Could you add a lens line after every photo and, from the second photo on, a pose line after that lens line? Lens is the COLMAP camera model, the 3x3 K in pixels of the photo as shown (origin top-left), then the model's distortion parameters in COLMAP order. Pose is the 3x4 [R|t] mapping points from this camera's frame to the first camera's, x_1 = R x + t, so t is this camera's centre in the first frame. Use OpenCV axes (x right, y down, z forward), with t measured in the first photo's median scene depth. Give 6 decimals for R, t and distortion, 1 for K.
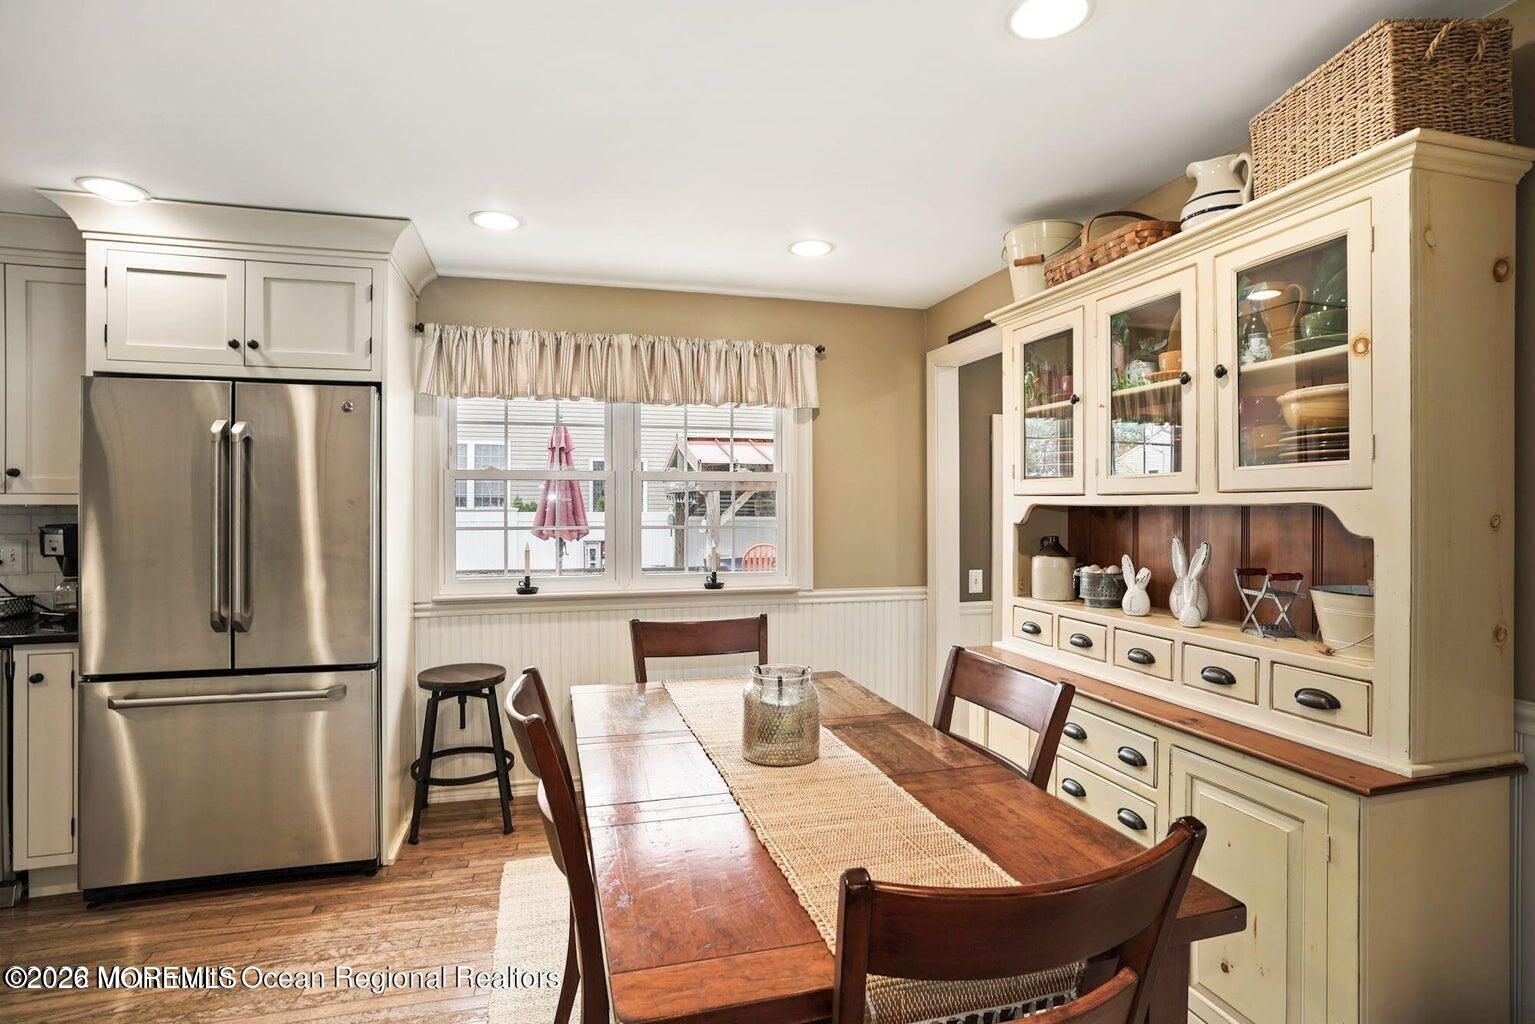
lens RADIAL K [[757.8, 0, 767.5], [0, 757.8, 512.0], [0, 0, 1]] dist [-0.070111, 0.029490]
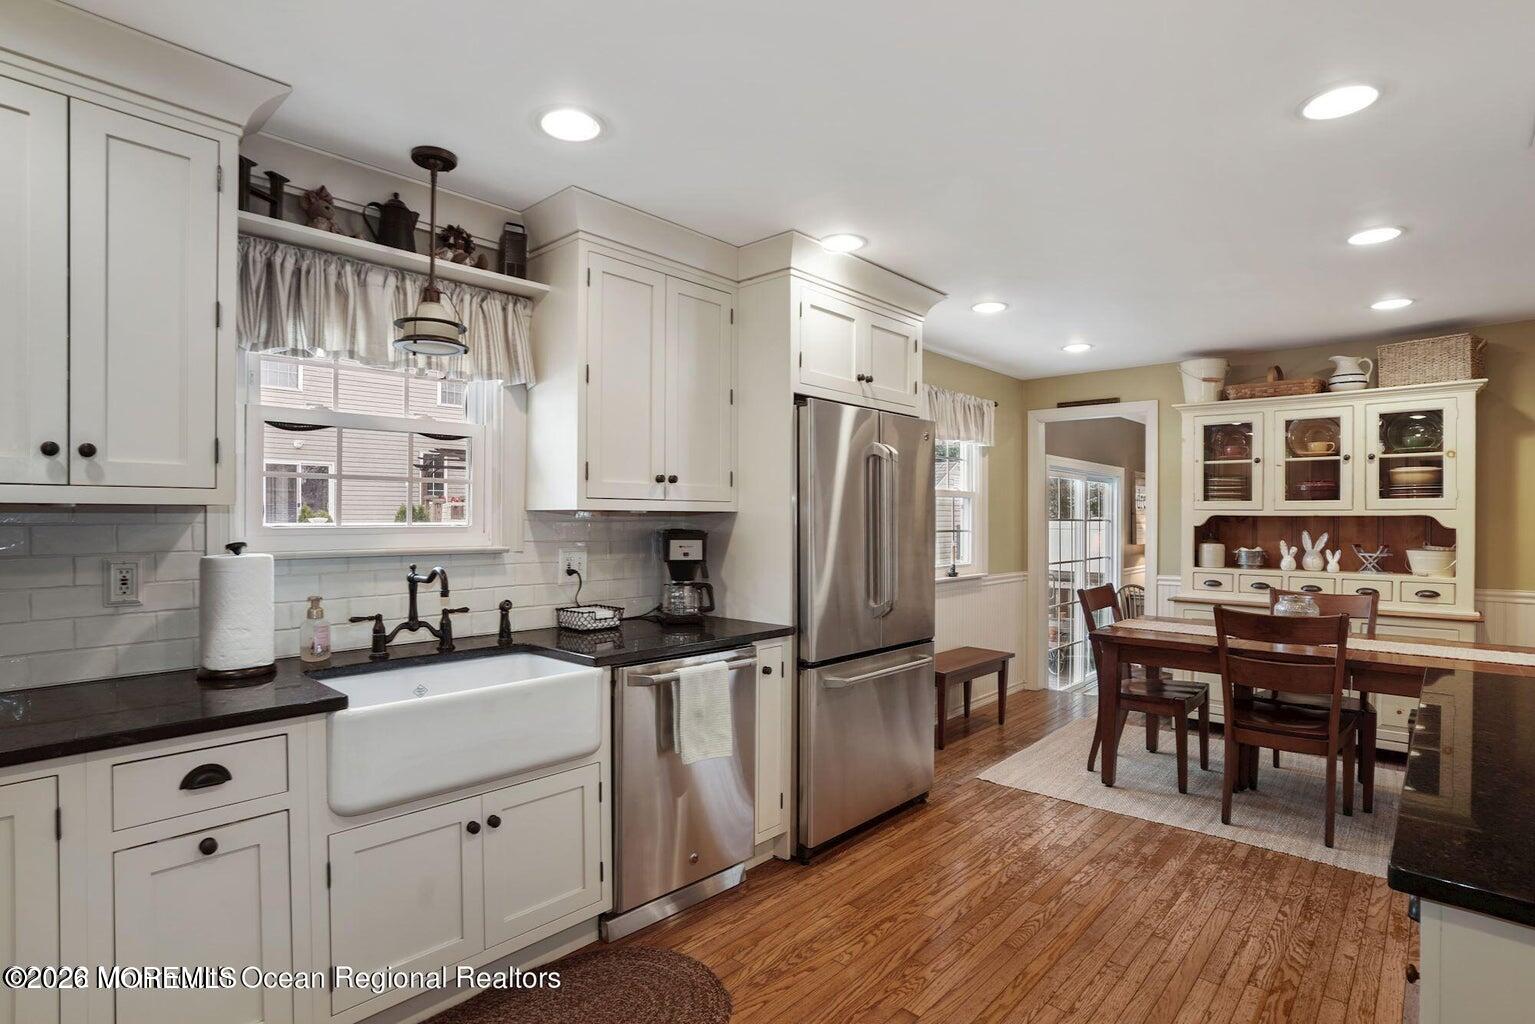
lens RADIAL K [[757.8, 0, 767.5], [0, 757.8, 512.0], [0, 0, 1]] dist [-0.070111, 0.029490]
pose [[0.858951, 0.006432, 0.512017, -1.680904], [0.001151, 0.999894, -0.014491, 0.008320], [-0.512056, 0.013036, 0.858853, 0.017681]]
